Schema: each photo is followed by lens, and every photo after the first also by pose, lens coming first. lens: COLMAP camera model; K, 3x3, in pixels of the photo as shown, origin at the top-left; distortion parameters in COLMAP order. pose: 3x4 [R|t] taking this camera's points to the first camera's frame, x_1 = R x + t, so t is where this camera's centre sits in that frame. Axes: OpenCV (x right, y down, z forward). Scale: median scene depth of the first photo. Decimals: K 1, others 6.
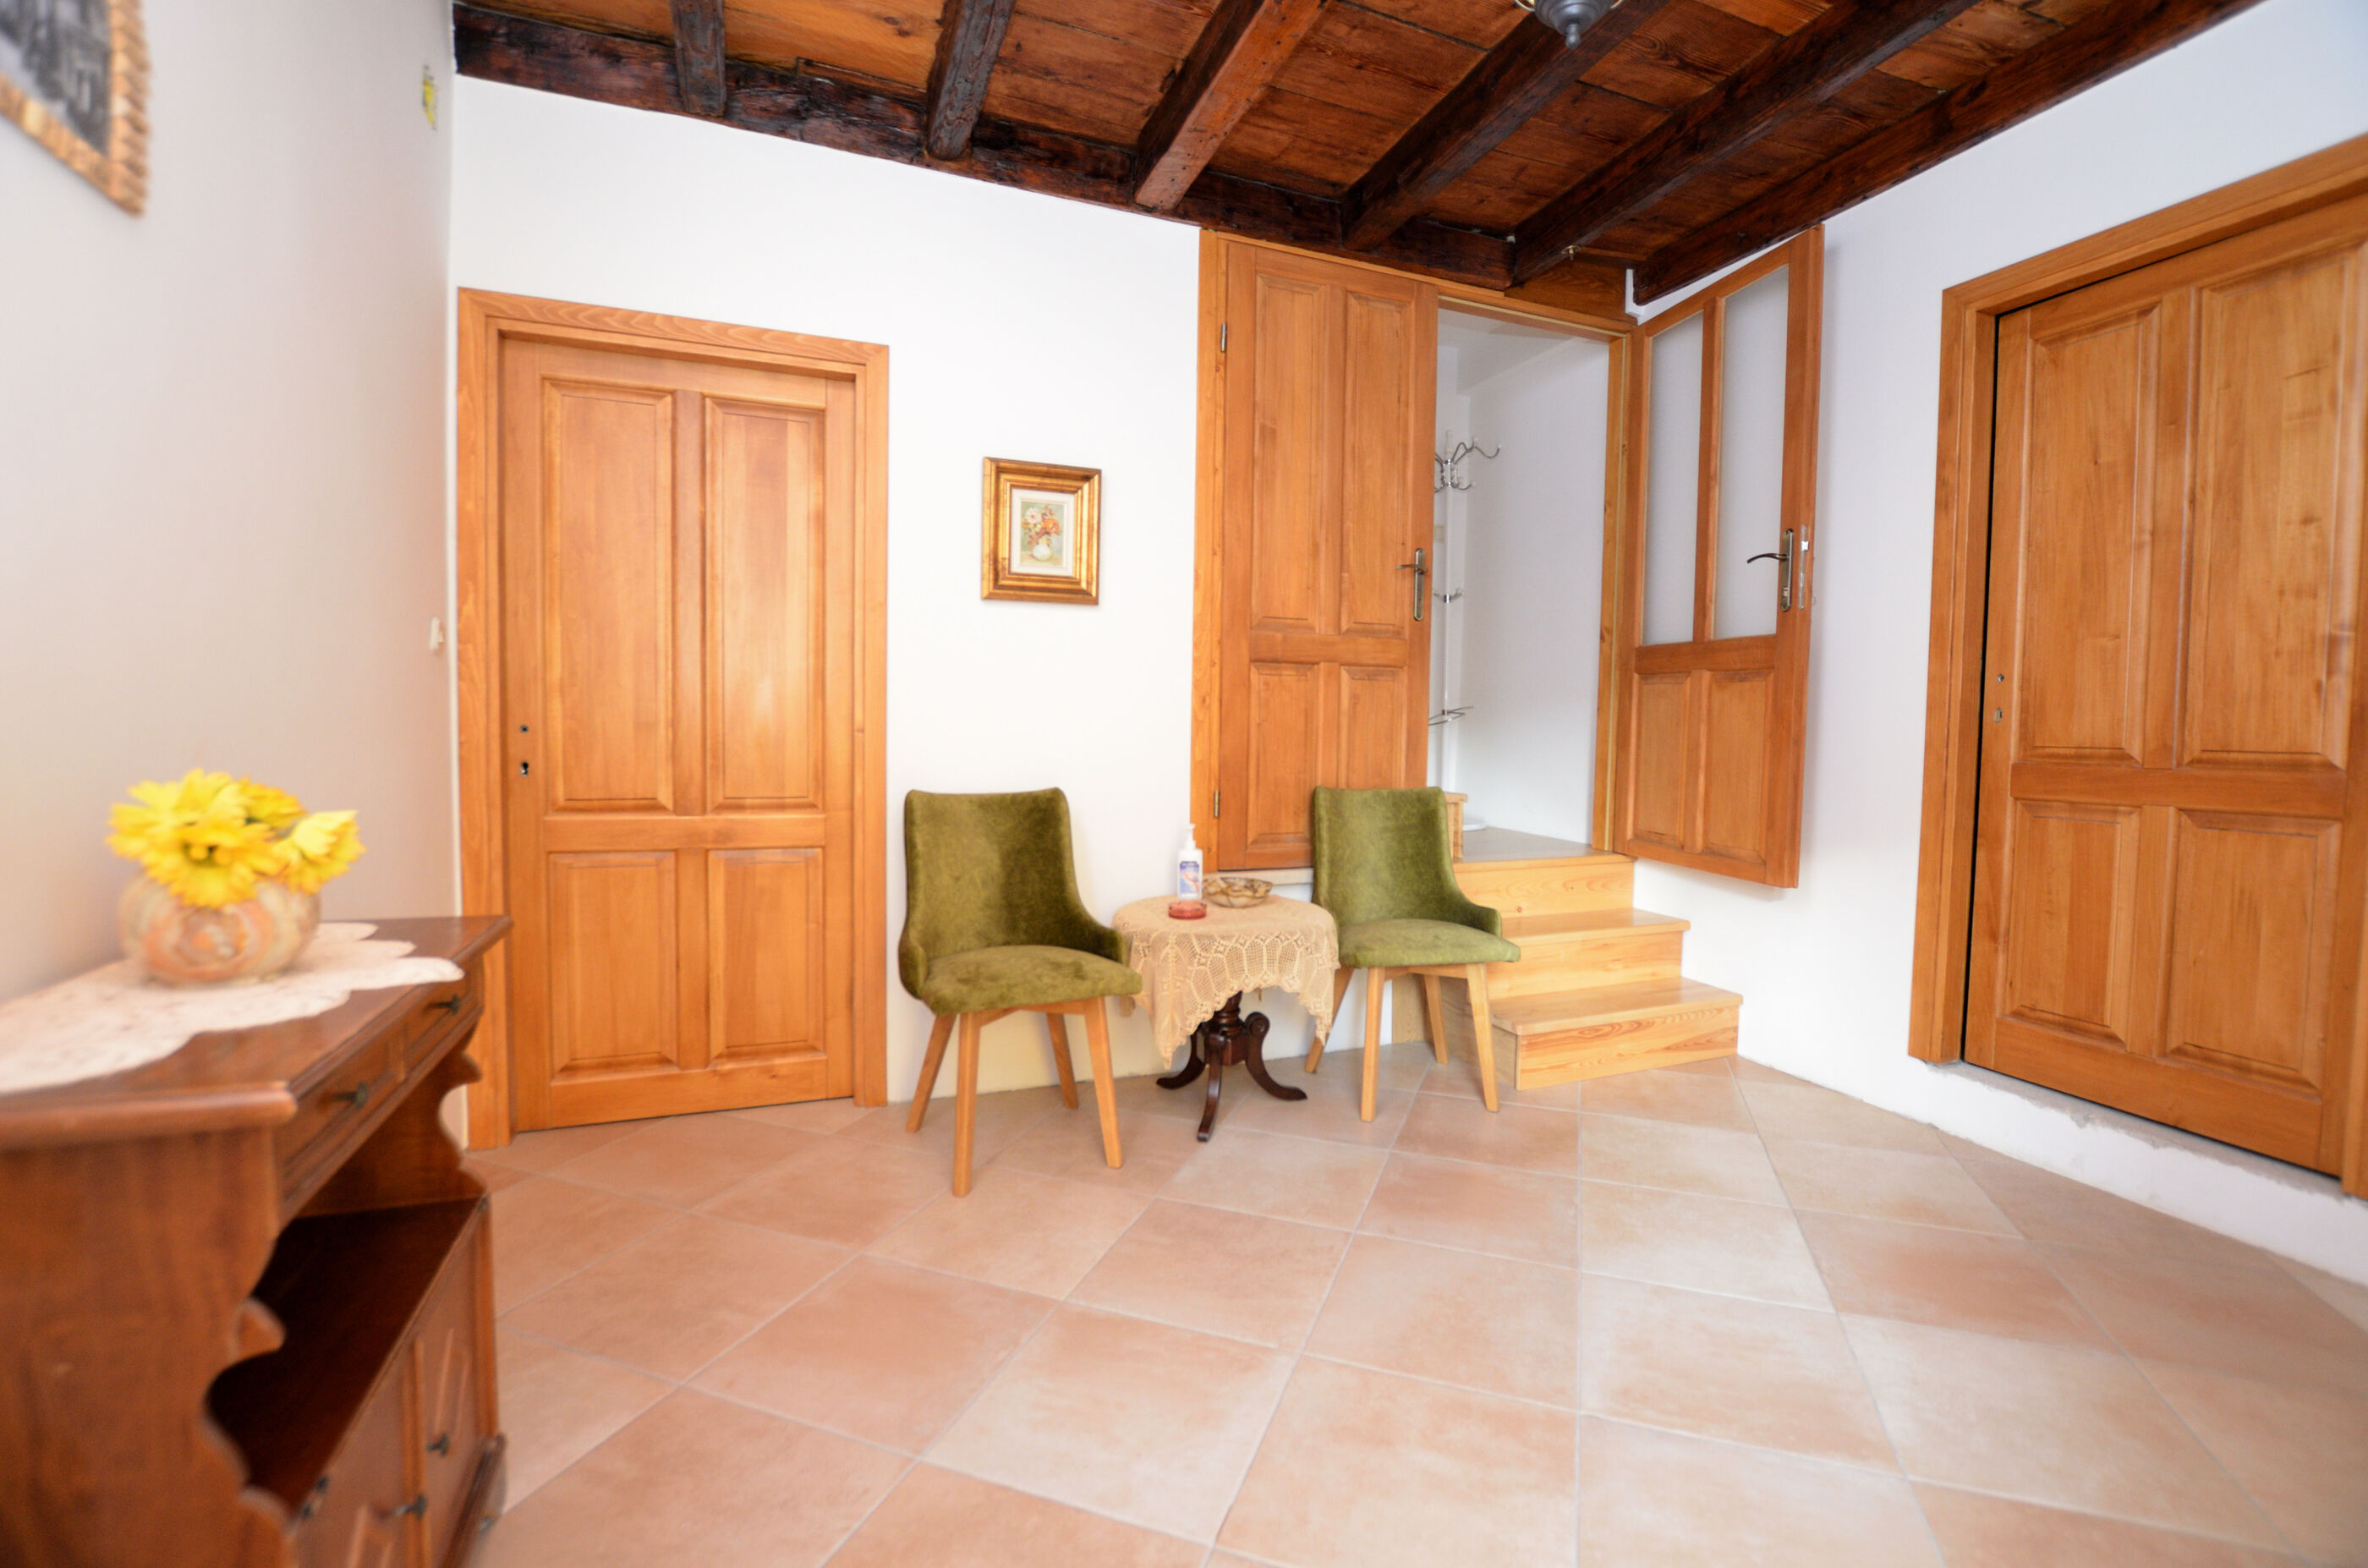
lens RADIAL K [[1041.6, 0, 1207.4], [0, 1041.6, 772.6], [0, 0, 1]] dist [-0.040062, 0.008736]
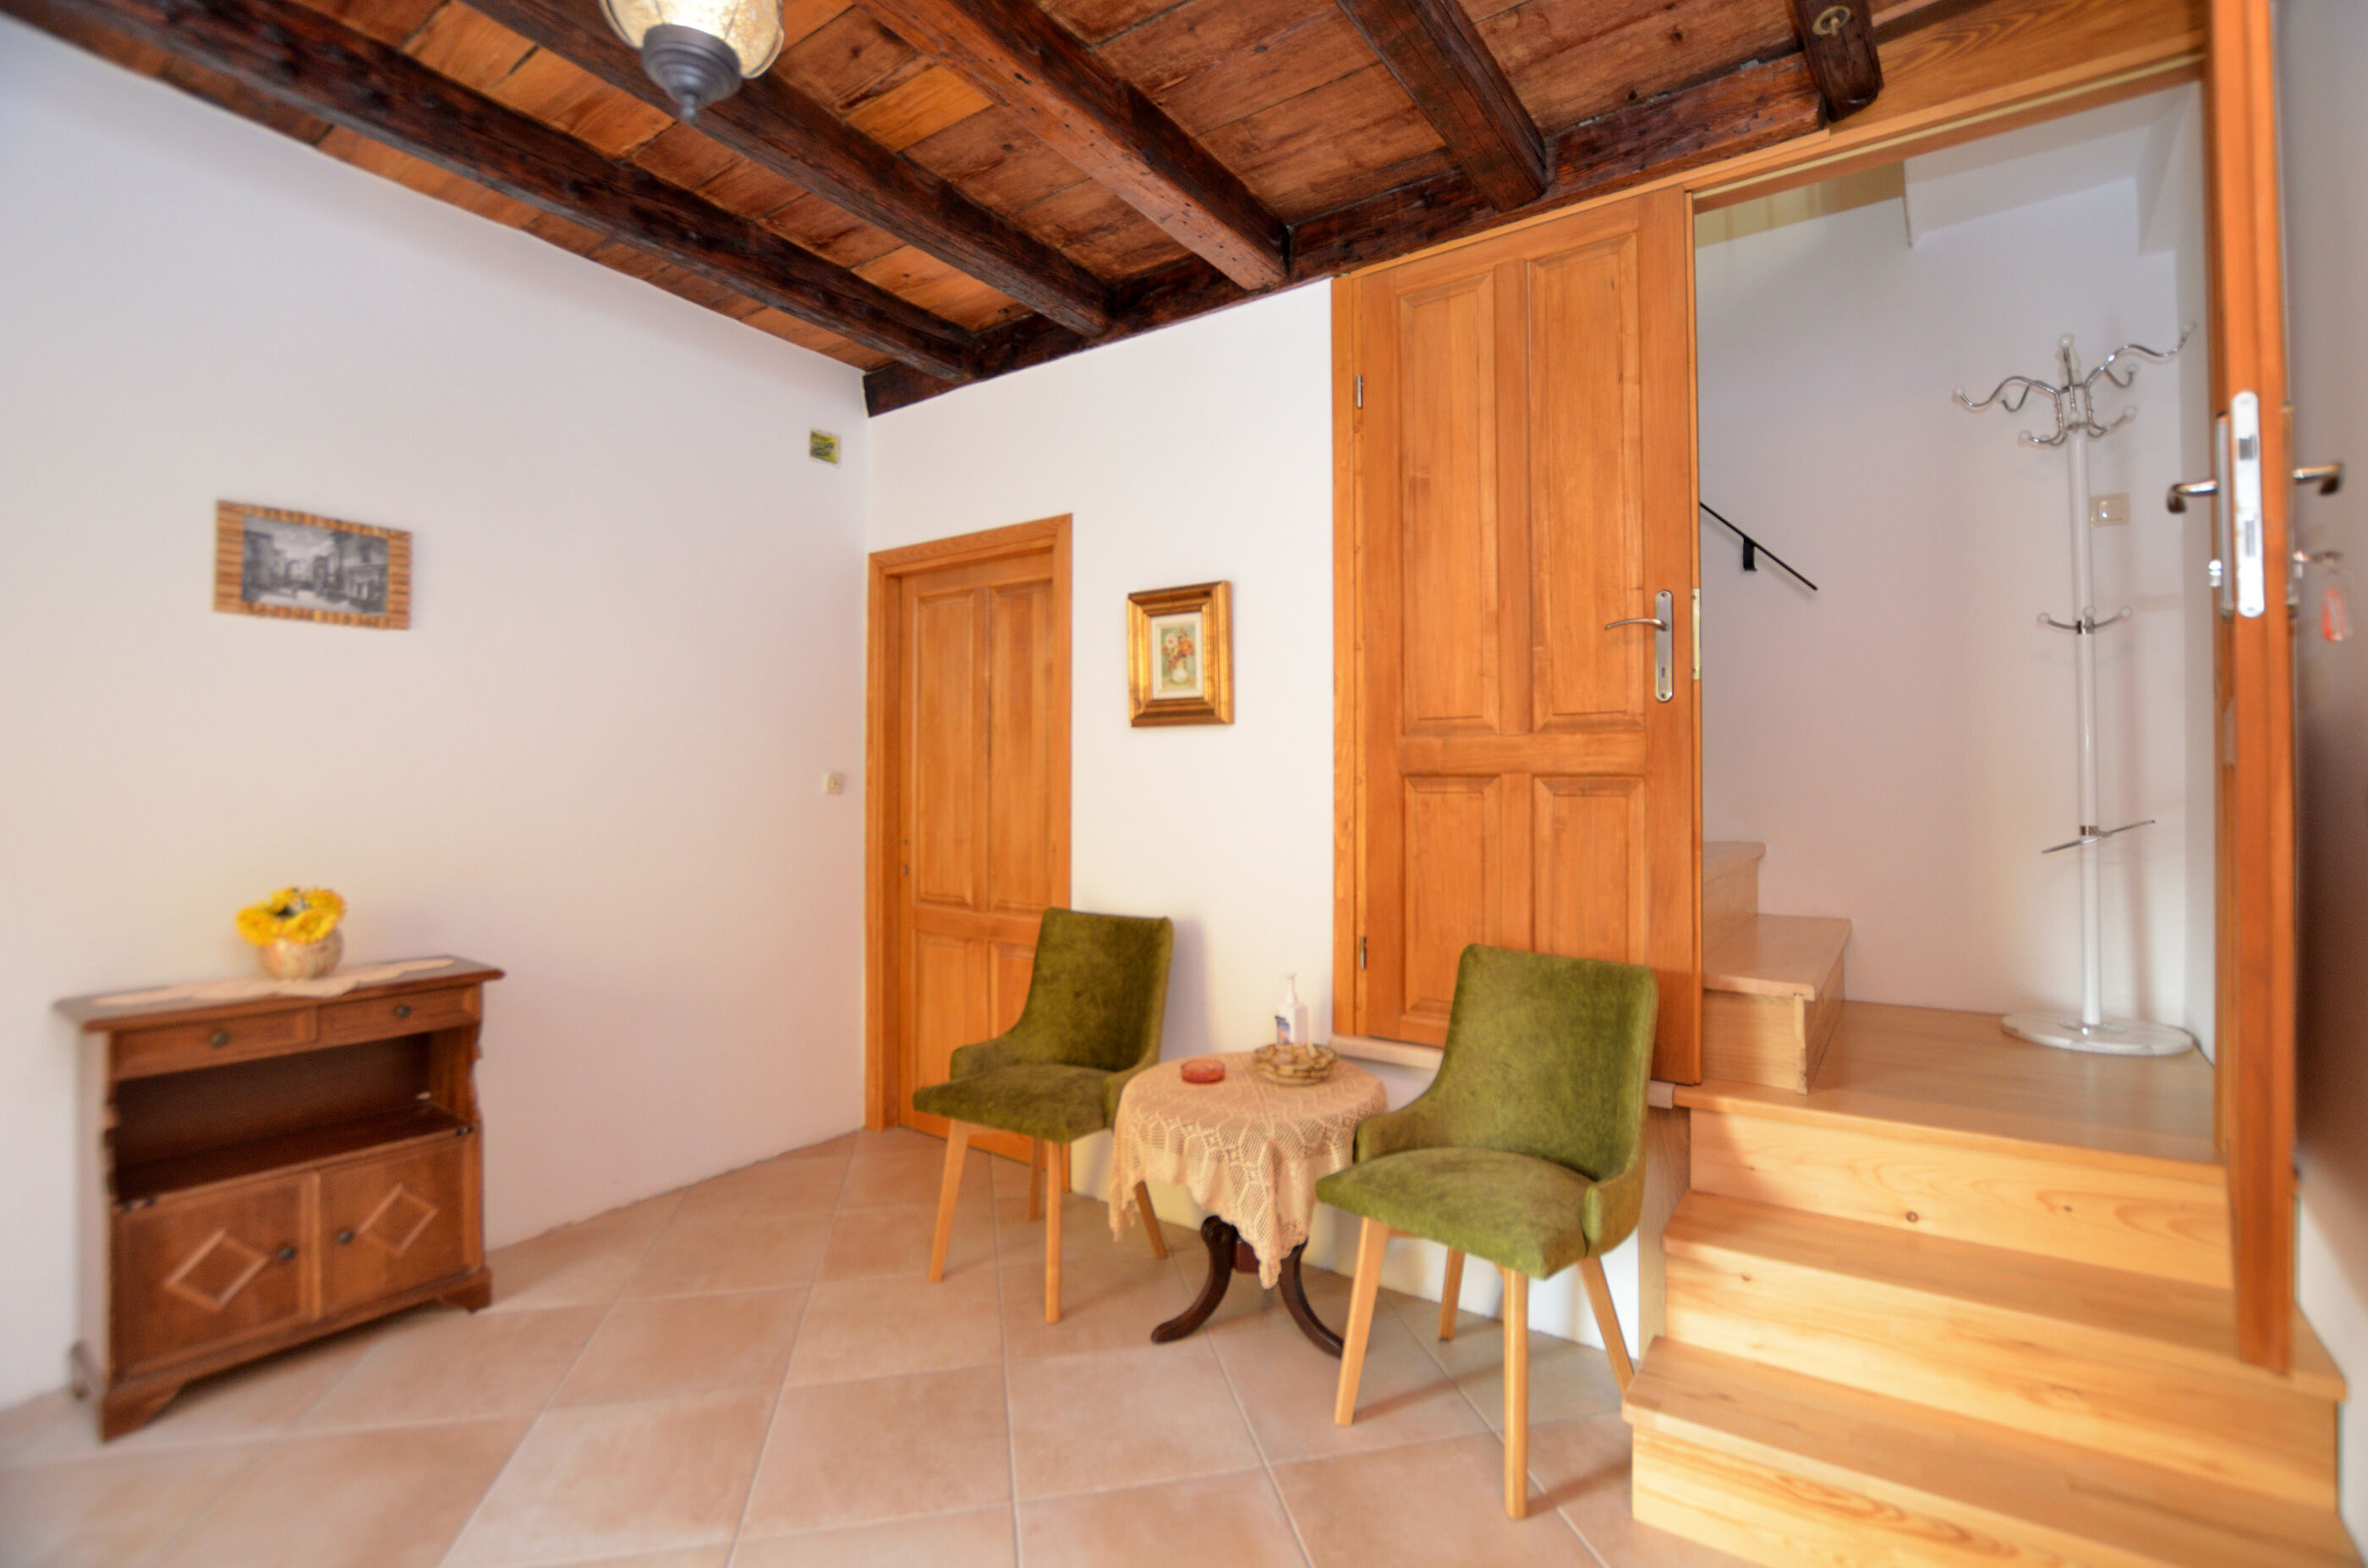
lens RADIAL K [[1041.6, 0, 1207.4], [0, 1041.6, 772.6], [0, 0, 1]] dist [-0.040062, 0.008736]
pose [[0.539456, -0.024417, -0.841660, 0.682959], [-0.035272, 0.998047, -0.051561, -0.069716], [0.841275, 0.057502, 0.537541, 0.492645]]
